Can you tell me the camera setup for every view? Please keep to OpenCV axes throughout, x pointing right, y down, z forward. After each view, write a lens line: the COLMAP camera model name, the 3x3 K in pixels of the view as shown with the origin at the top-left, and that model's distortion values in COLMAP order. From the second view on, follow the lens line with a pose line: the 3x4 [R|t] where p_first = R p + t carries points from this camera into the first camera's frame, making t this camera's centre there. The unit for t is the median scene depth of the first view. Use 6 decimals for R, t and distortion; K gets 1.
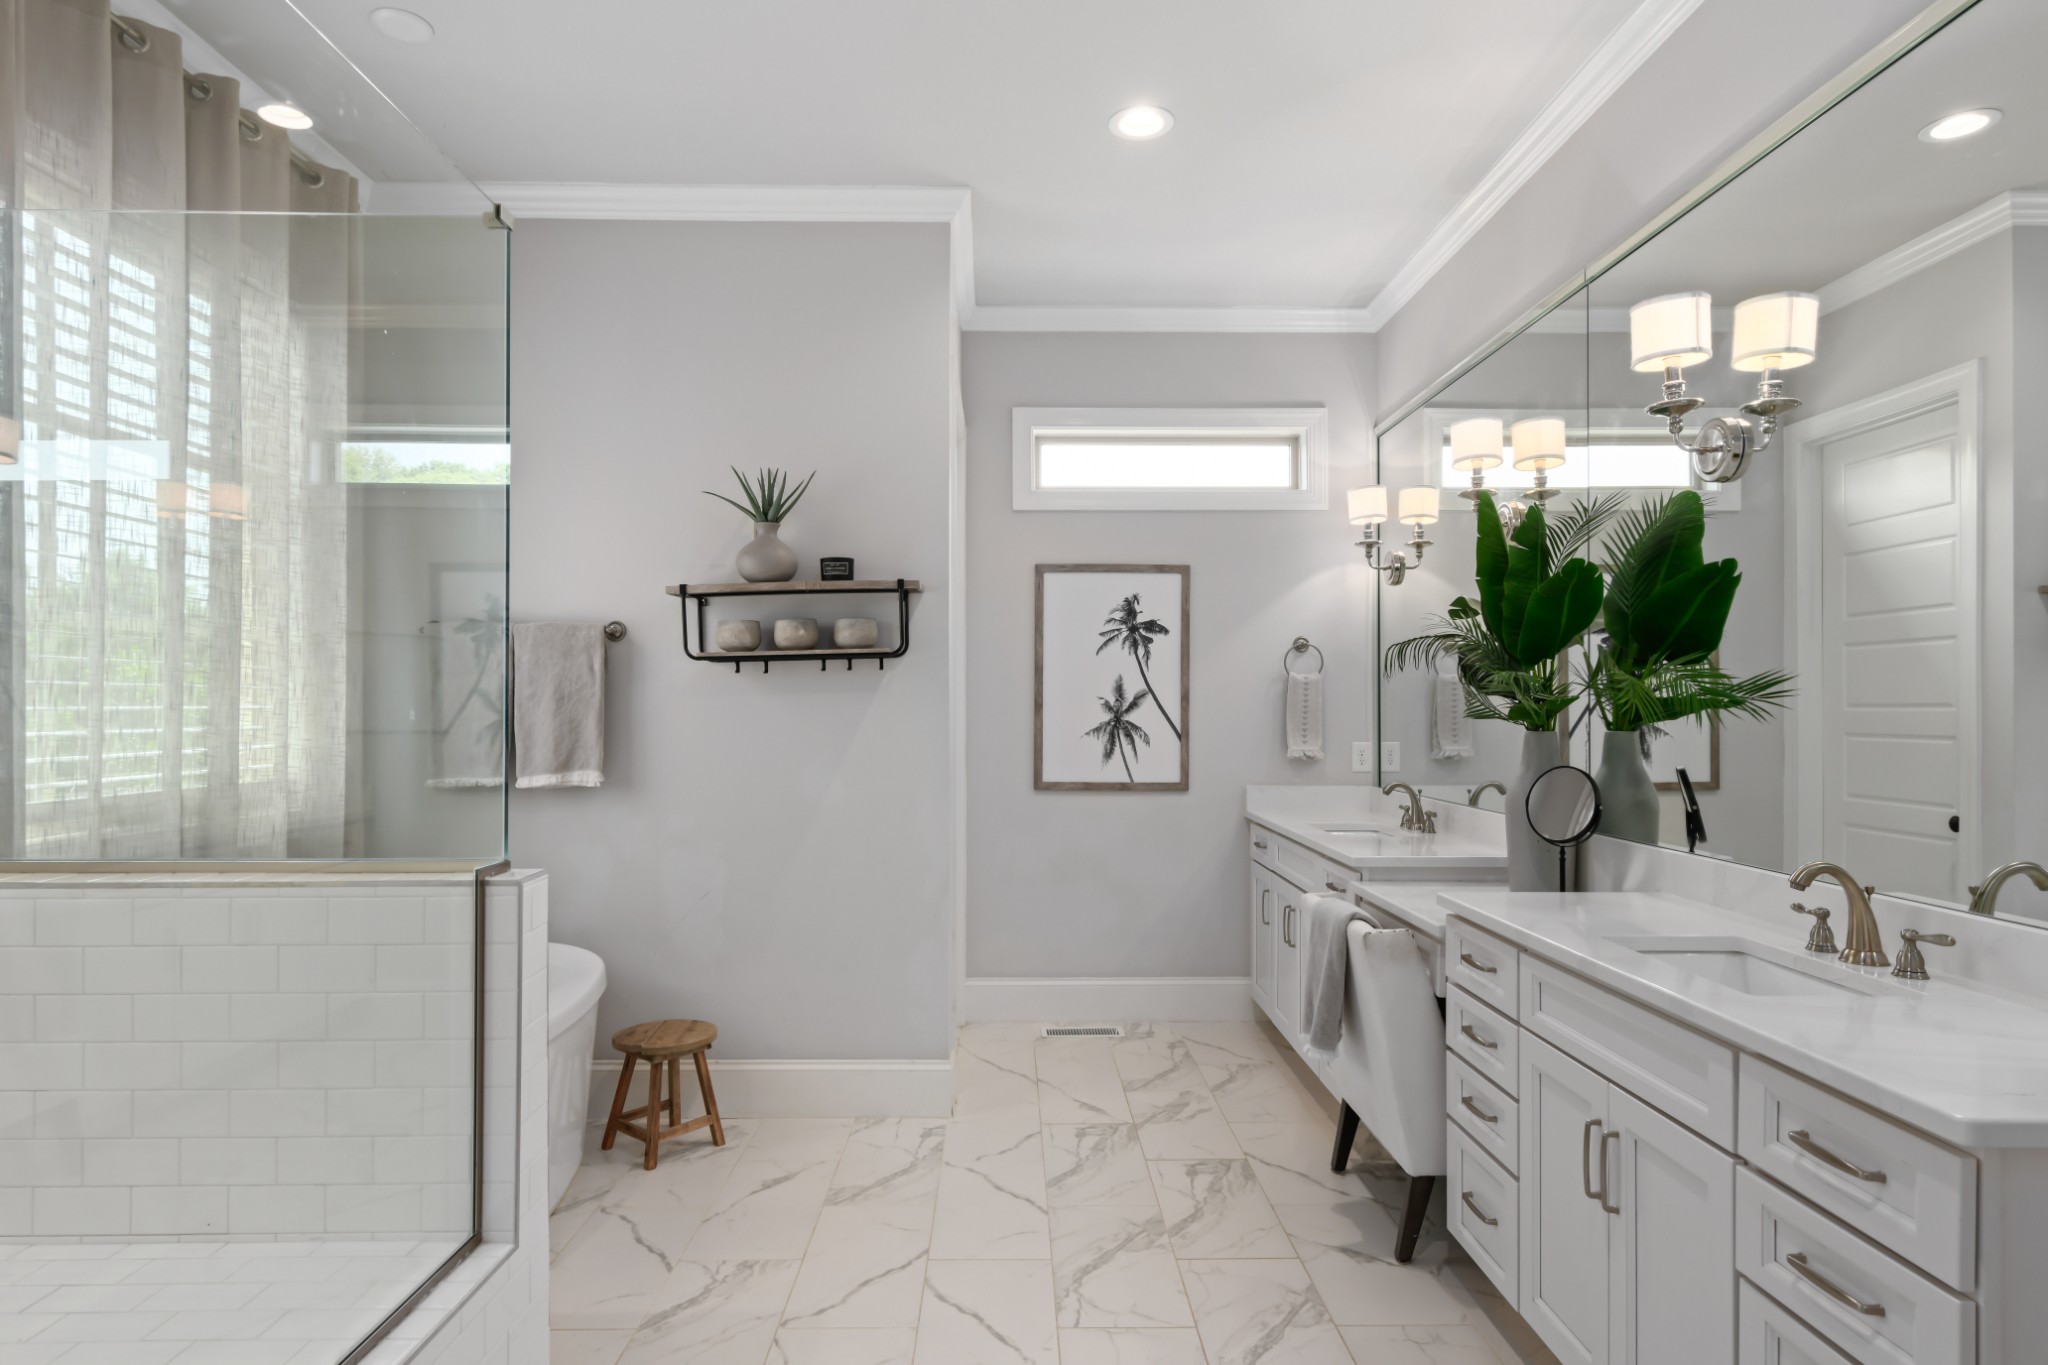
lens RADIAL K [[1117.9, 0, 1015.1], [0, 1117.9, 698.4], [0, 0, 1]] dist [0.001320, -0.000586]
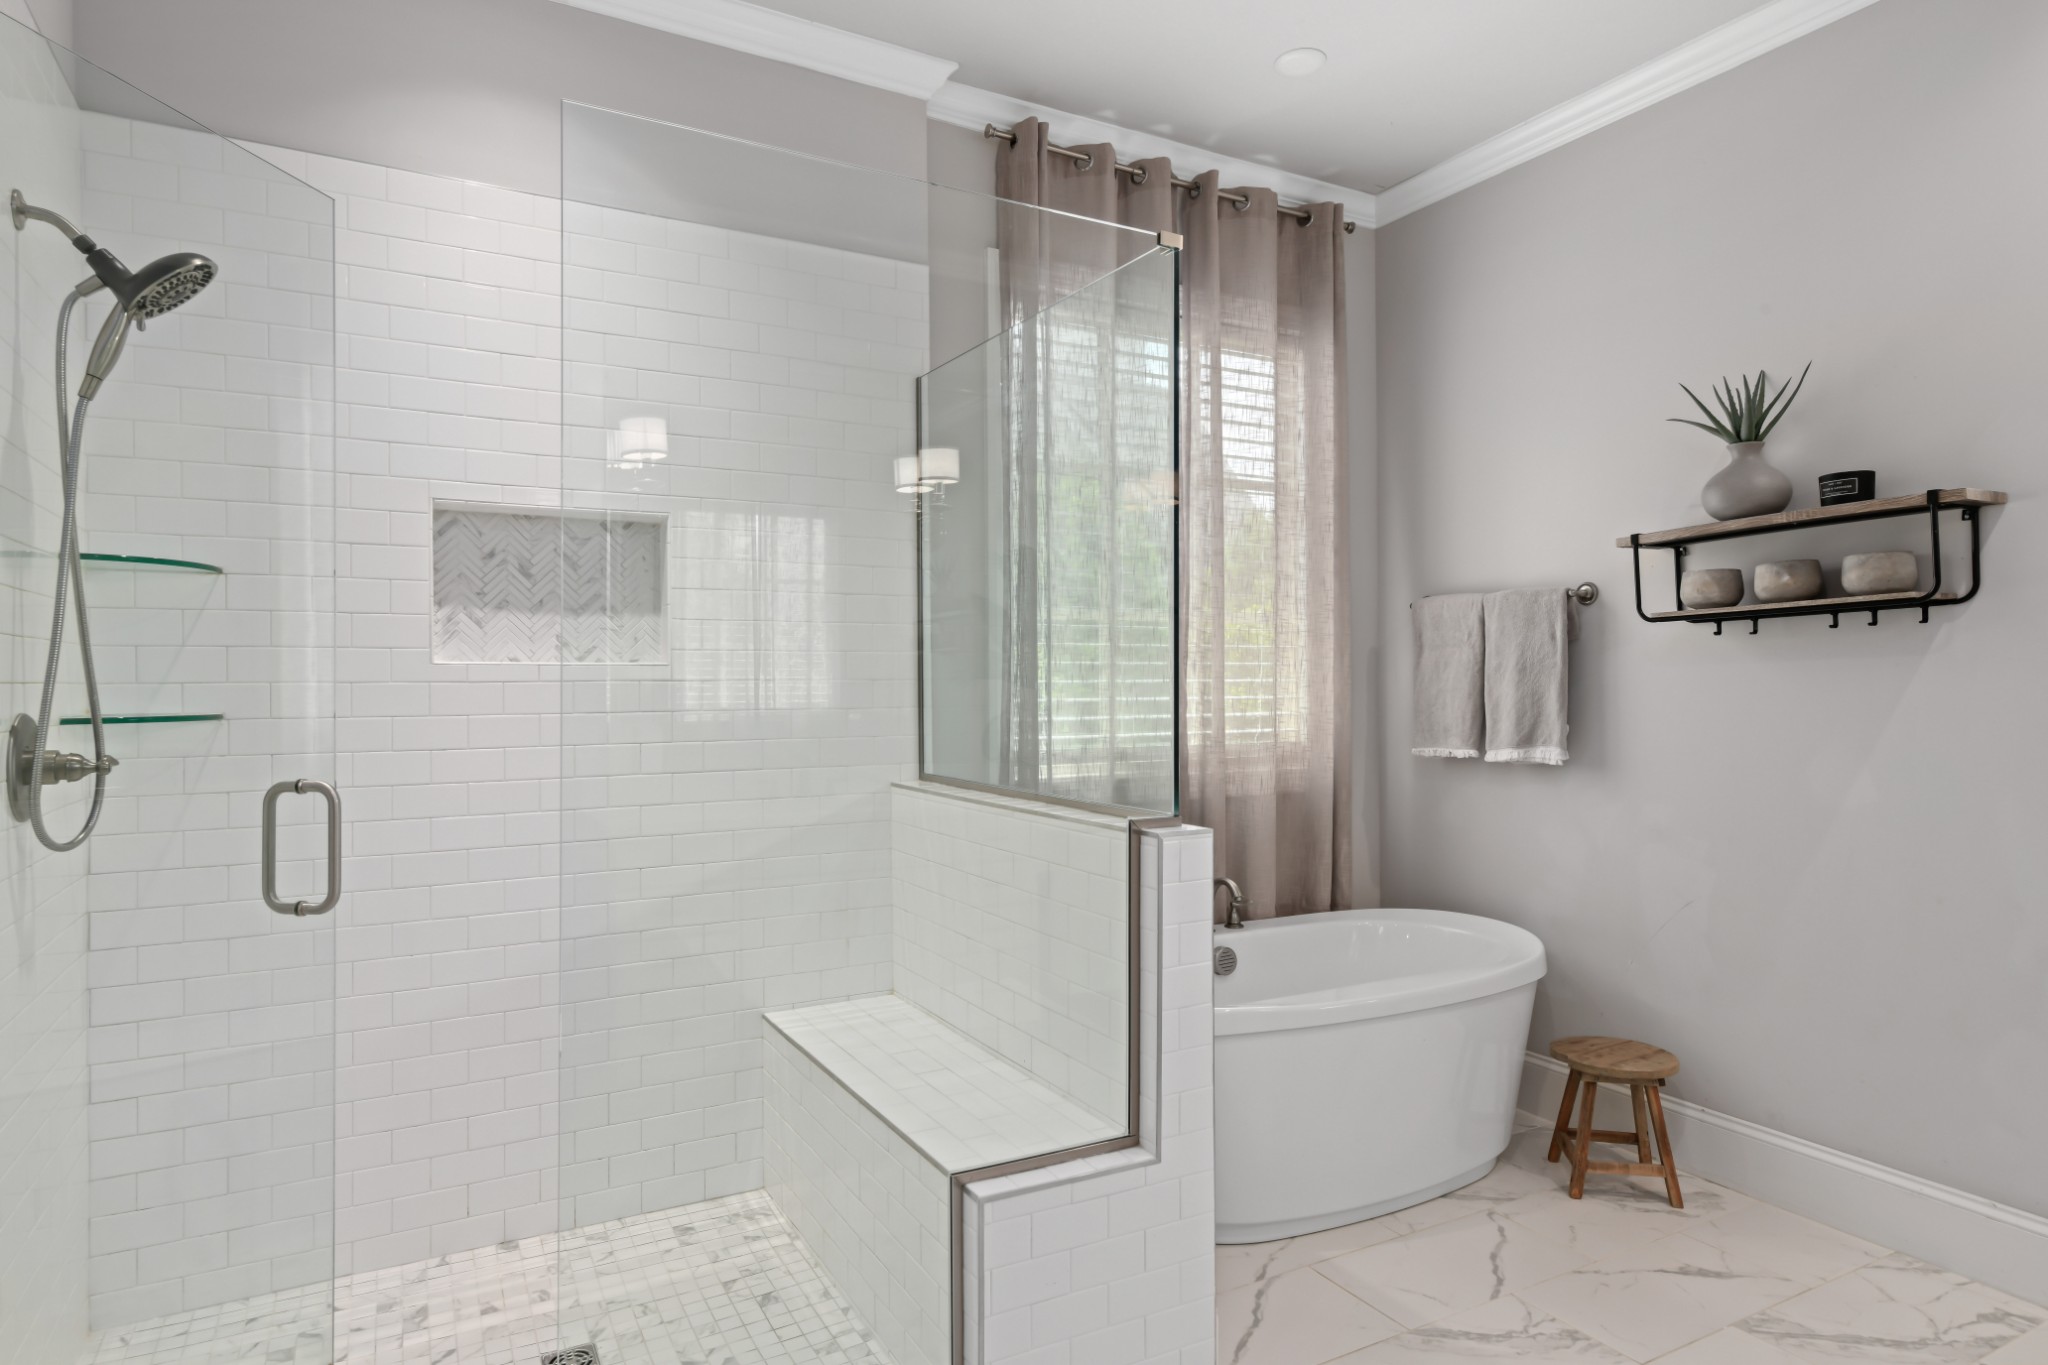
lens RADIAL K [[1150.4, 0, 1022.8], [0, 1150.4, 677.2], [0, 0, 1]] dist [-0.002375, 0.000714]
pose [[0.471093, -0.006149, -0.882062, 0.254297], [0.010675, 0.999942, -0.001270, 0.003367], [0.882019, -0.008818, 0.471131, 0.171690]]
